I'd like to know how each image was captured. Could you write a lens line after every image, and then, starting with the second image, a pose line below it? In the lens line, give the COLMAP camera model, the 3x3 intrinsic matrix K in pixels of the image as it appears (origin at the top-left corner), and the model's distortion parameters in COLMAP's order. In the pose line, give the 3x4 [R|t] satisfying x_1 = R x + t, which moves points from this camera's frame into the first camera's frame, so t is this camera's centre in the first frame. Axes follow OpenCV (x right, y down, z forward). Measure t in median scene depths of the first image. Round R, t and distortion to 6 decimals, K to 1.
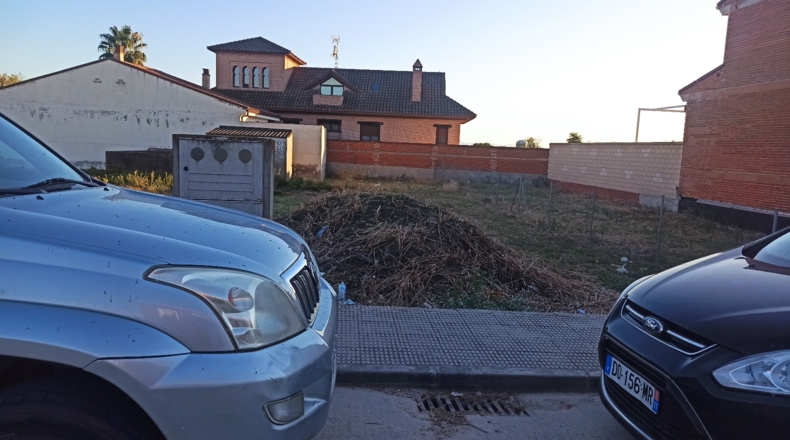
lens RADIAL K [[583.1, 0, 395.0], [0, 583.1, 220.0], [0, 0, 1]] dist [0.066812, -0.063511]
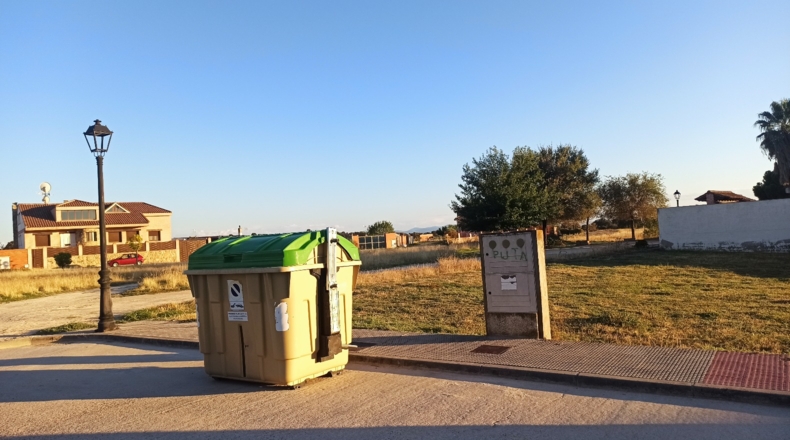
lens RADIAL K [[583.1, 0, 395.0], [0, 583.1, 220.0], [0, 0, 1]] dist [0.066812, -0.063511]
pose [[0.774331, -0.116088, -0.622041, -0.485242], [0.023532, 0.987631, -0.155022, -0.016545], [0.632342, 0.105400, 0.767485, -0.097981]]
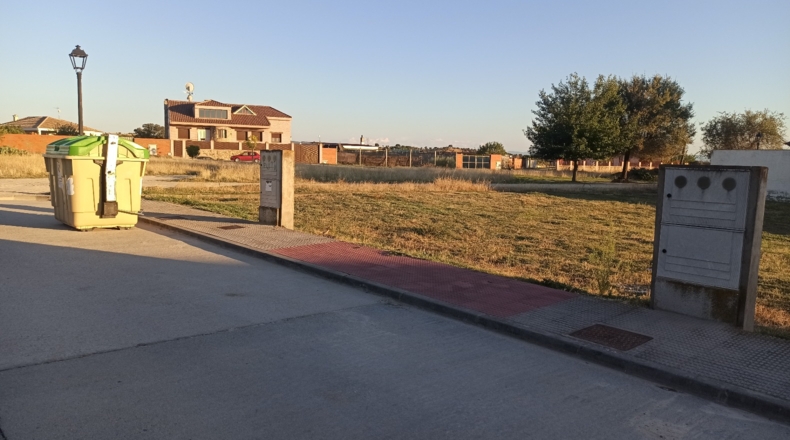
lens RADIAL K [[581.7, 0, 395.0], [0, 581.7, 220.0], [0, 0, 1]] dist [0.068643, -0.052479]
pose [[0.604973, 0.053260, -0.794463, -0.331826], [-0.094574, 0.995504, -0.005280, -0.013673], [0.790610, 0.078330, 0.607290, -0.043197]]
